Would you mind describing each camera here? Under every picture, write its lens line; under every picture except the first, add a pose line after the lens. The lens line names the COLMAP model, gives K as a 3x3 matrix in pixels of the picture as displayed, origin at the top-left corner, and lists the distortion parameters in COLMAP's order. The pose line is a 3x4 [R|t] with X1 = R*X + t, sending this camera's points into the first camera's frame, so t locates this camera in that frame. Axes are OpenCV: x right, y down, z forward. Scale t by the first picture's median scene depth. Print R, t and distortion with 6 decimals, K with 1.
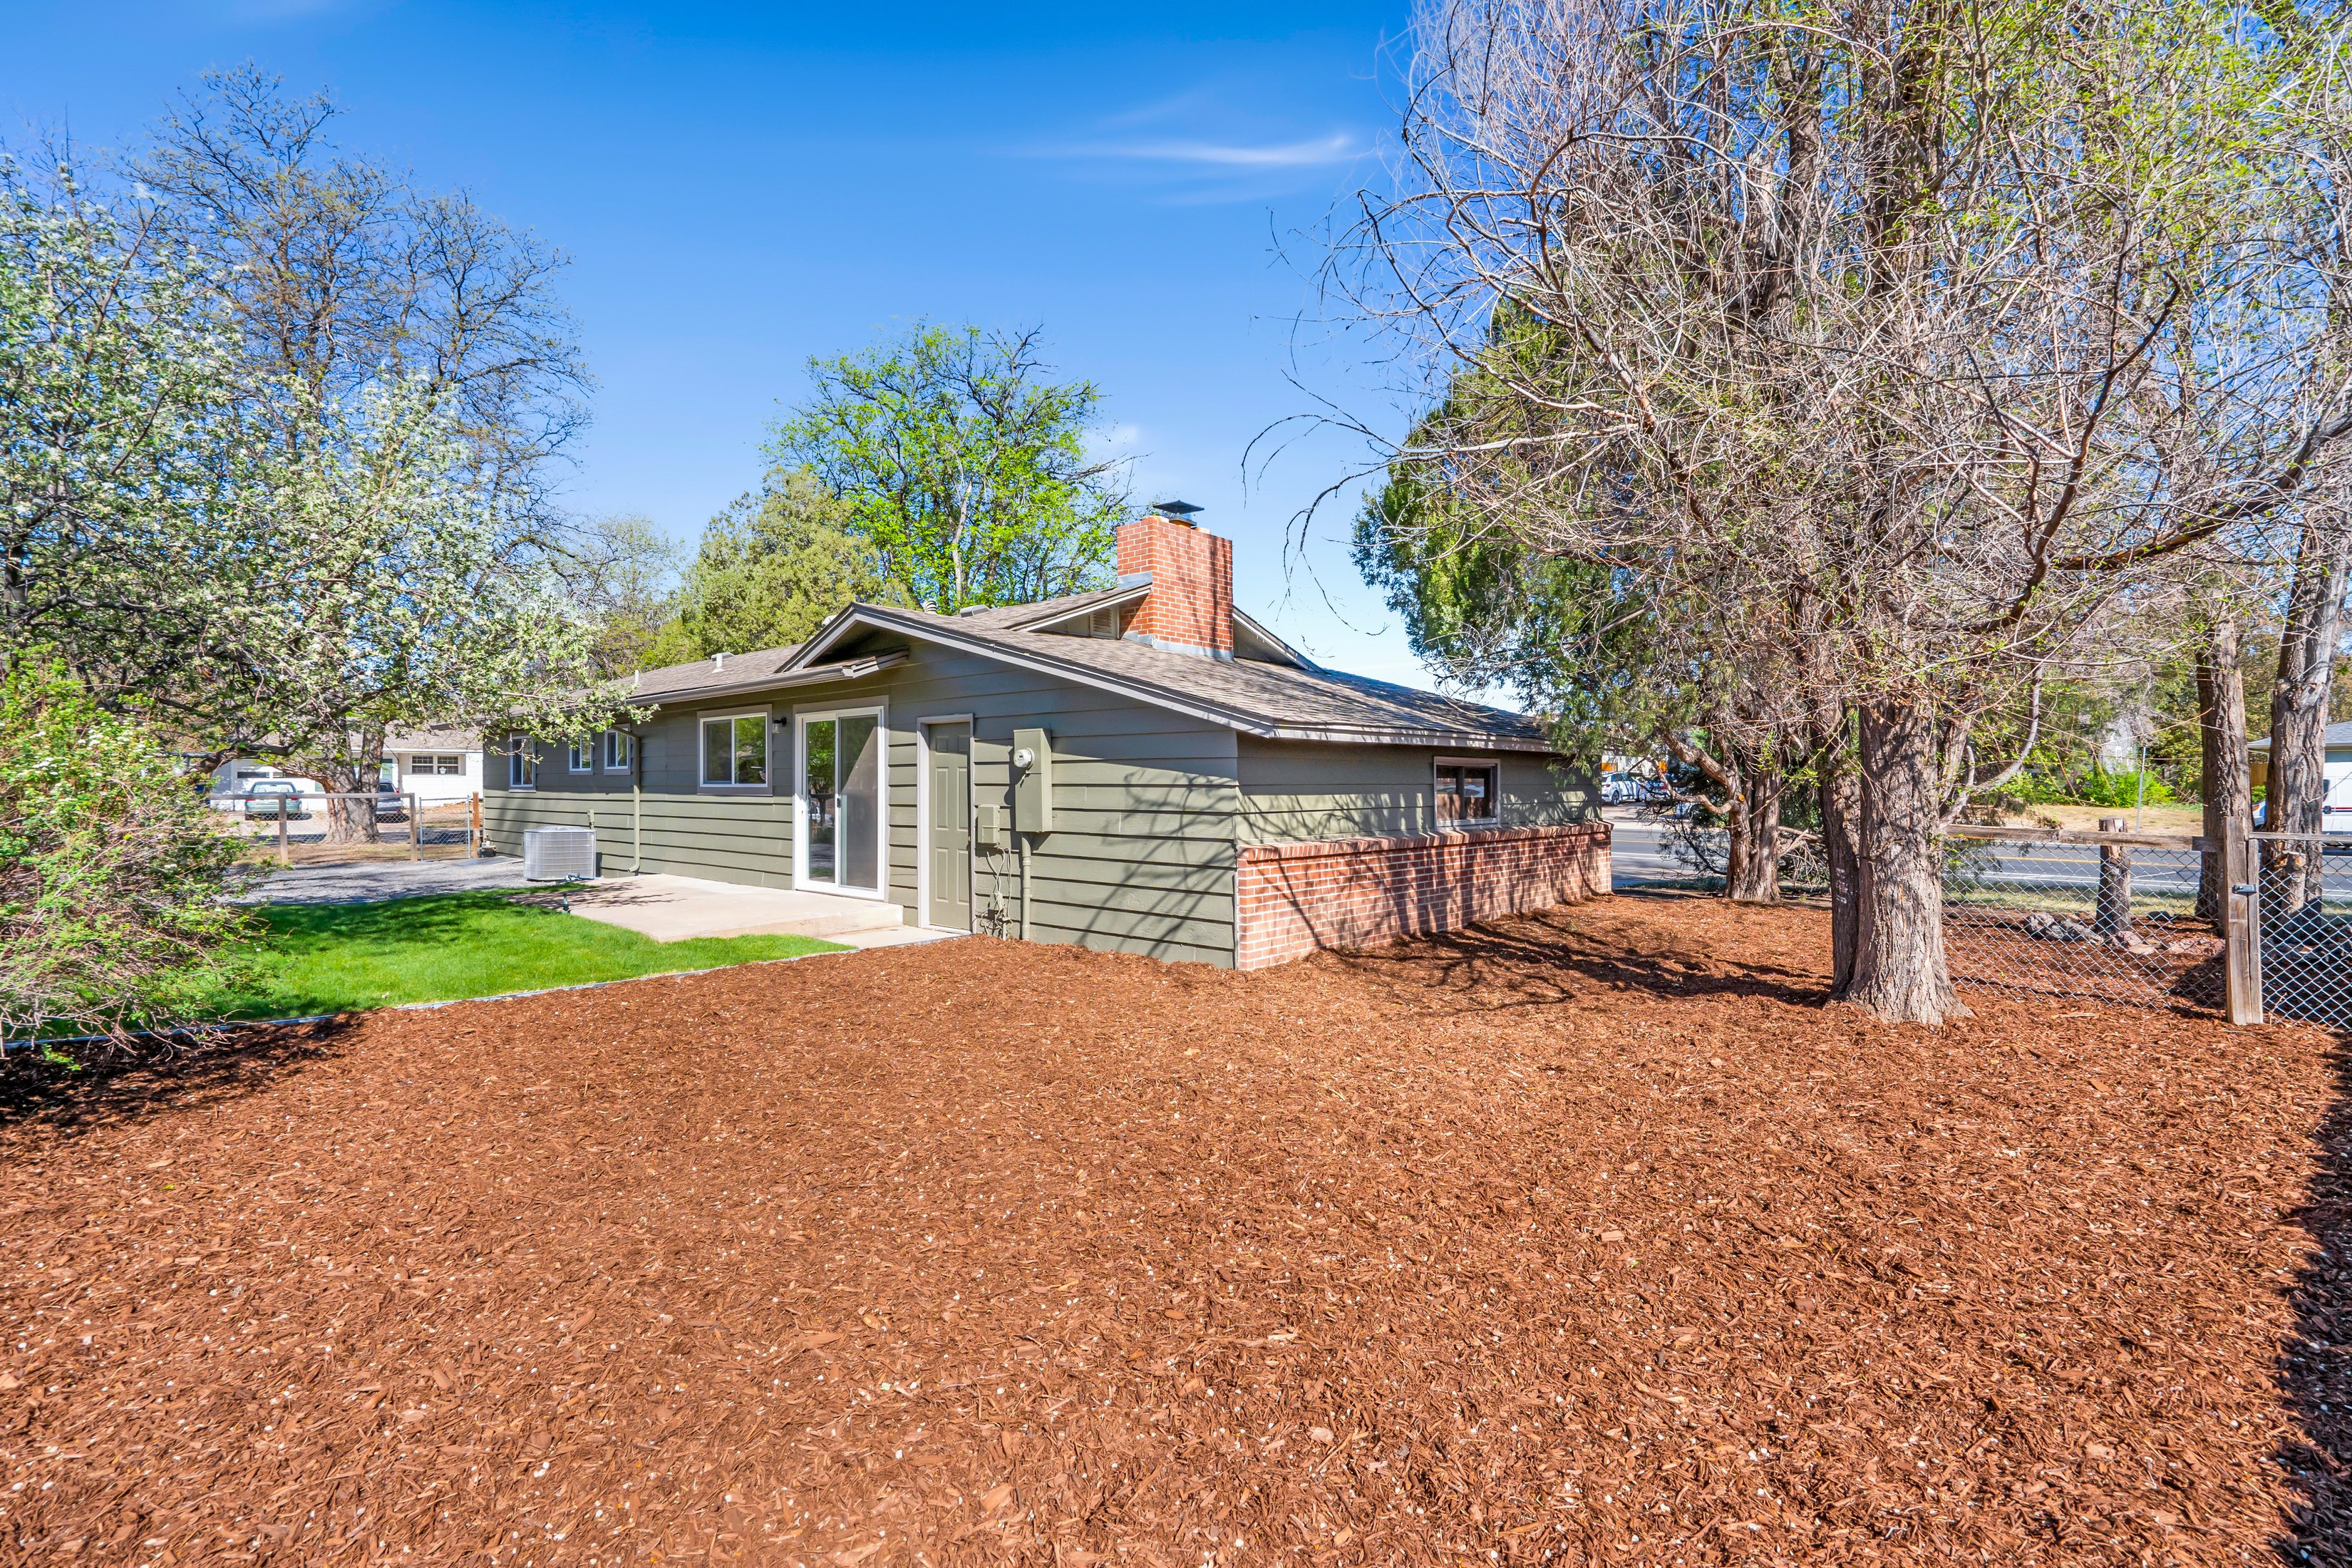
lens RADIAL K [[1074.0, 0, 1176.8], [0, 1074.0, 782.8], [0, 0, 1]] dist [0.001424, 0.001522]
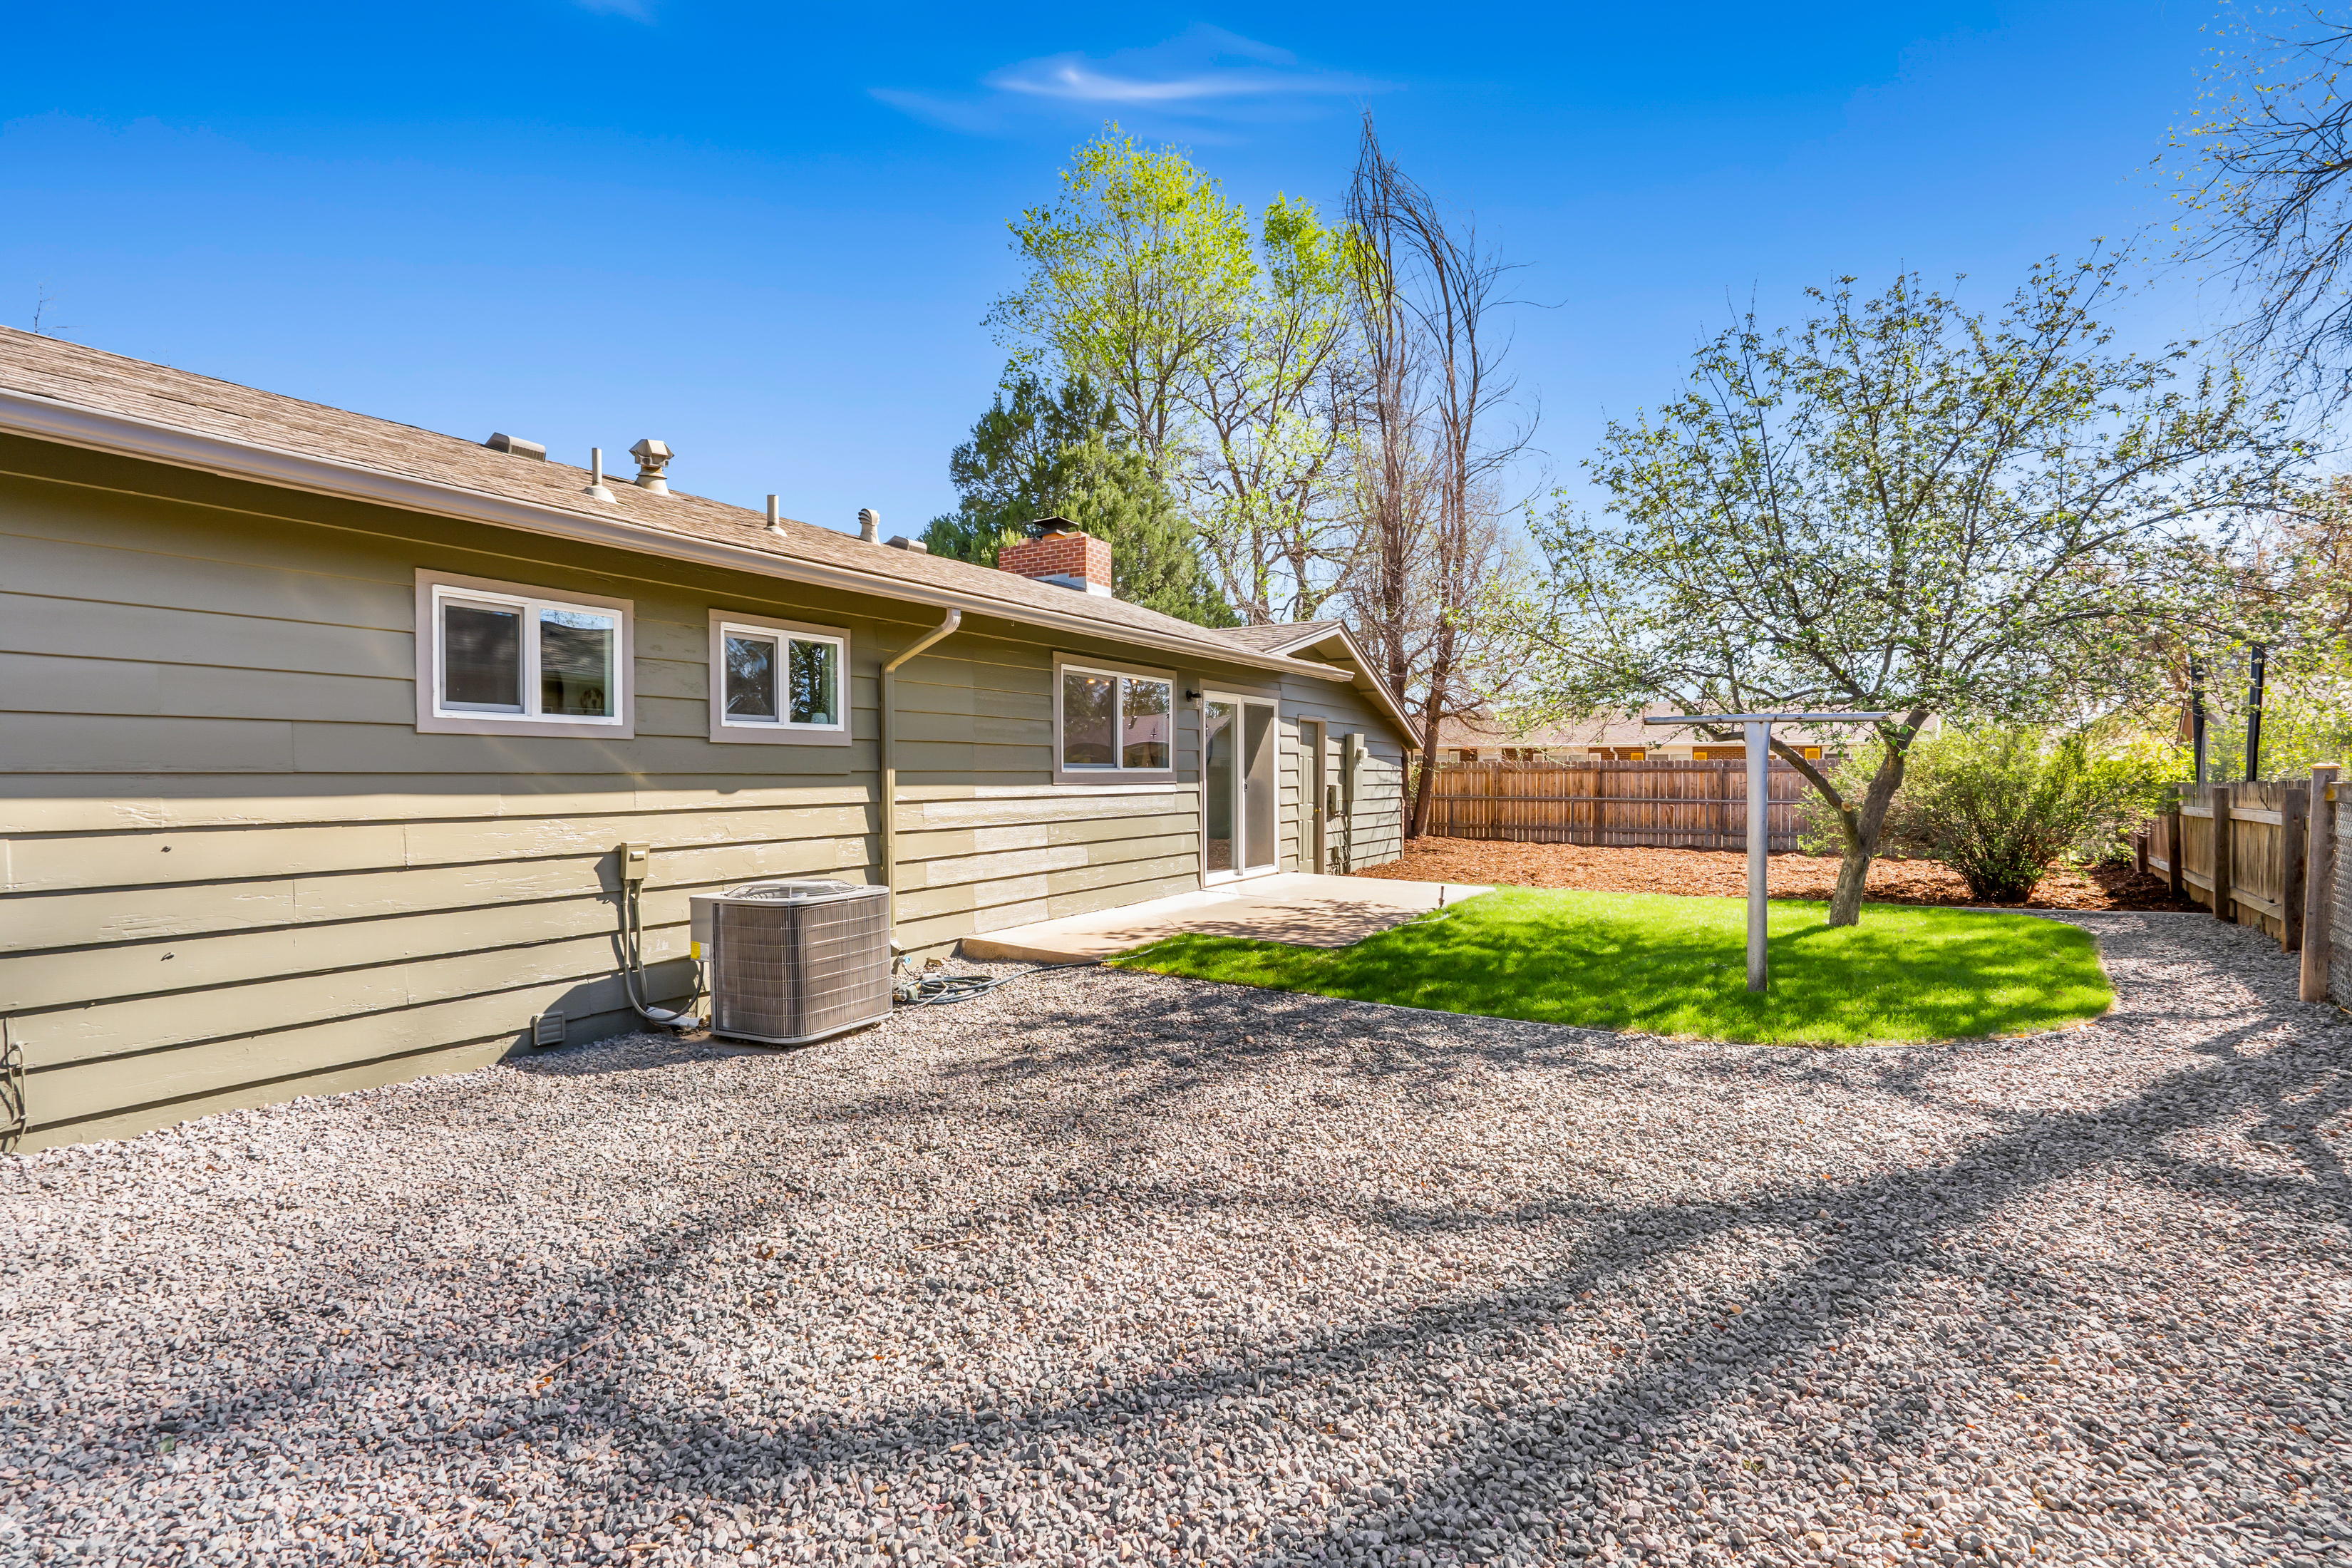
lens RADIAL K [[1074.0, 0, 1176.6], [0, 1074.0, 781.0], [0, 0, 1]] dist [0.001424, 0.001522]
pose [[-0.206632, -0.007312, 0.978391, -1.270637], [-0.003042, 0.999972, 0.006831, 0.005283], [-0.978414, -0.001565, -0.206648, 1.261945]]
